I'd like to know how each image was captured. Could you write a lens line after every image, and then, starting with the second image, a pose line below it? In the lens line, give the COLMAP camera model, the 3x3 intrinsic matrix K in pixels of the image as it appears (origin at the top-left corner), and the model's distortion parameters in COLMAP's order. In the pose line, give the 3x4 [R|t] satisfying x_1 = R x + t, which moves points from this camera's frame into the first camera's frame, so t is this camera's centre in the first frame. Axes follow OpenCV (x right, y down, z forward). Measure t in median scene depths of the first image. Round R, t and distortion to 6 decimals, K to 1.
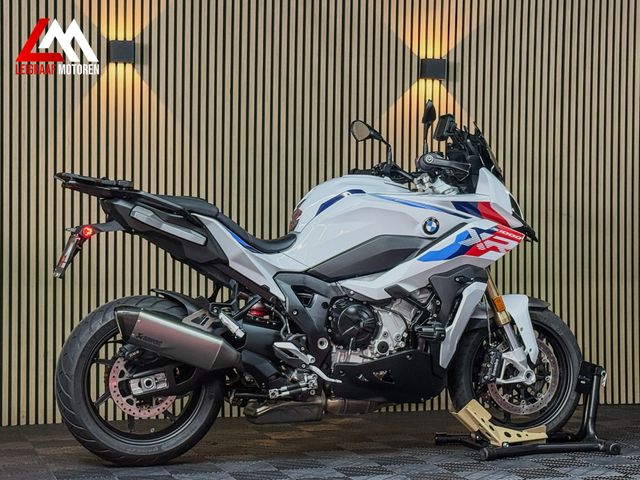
lens RADIAL K [[1382.0, 0, 319.7], [0, 1382.0, 236.5], [0, 0, 1]] dist [0.144623, 0.000000]
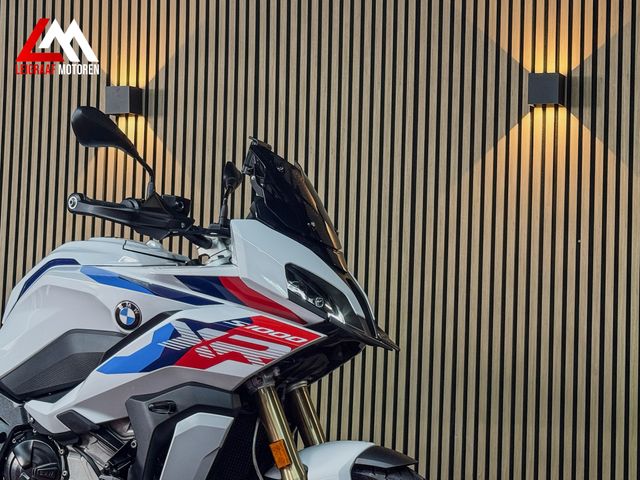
lens RADIAL K [[1382.0, 0, 322.3], [0, 1382.0, 241.4], [0, 0, 1]] dist [0.144623, 0.000000]
pose [[0.783676, -0.026120, -0.620620, 0.522833], [-0.031012, 0.996224, -0.081088, 0.006672], [0.620395, 0.082794, 0.779908, 0.571713]]
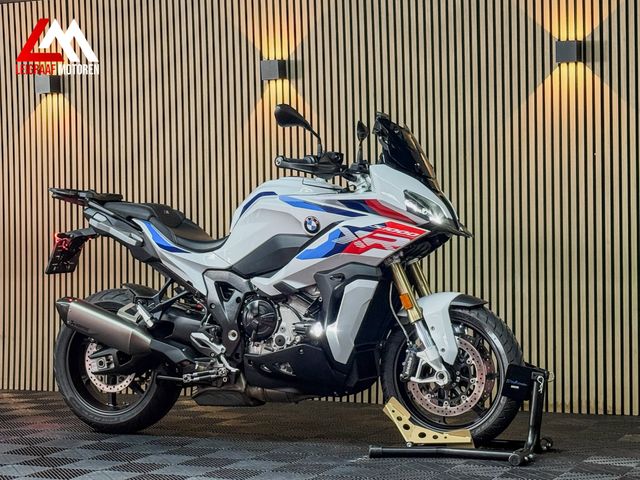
lens RADIAL K [[1382.0, 0, 311.1], [0, 1382.0, 244.4], [0, 0, 1]] dist [0.144623, 0.000000]
pose [[0.741918, -0.008844, -0.670433, 0.766079], [0.019850, 0.999764, 0.008778, -0.002153], [0.670197, -0.019820, 0.741918, 0.232899]]
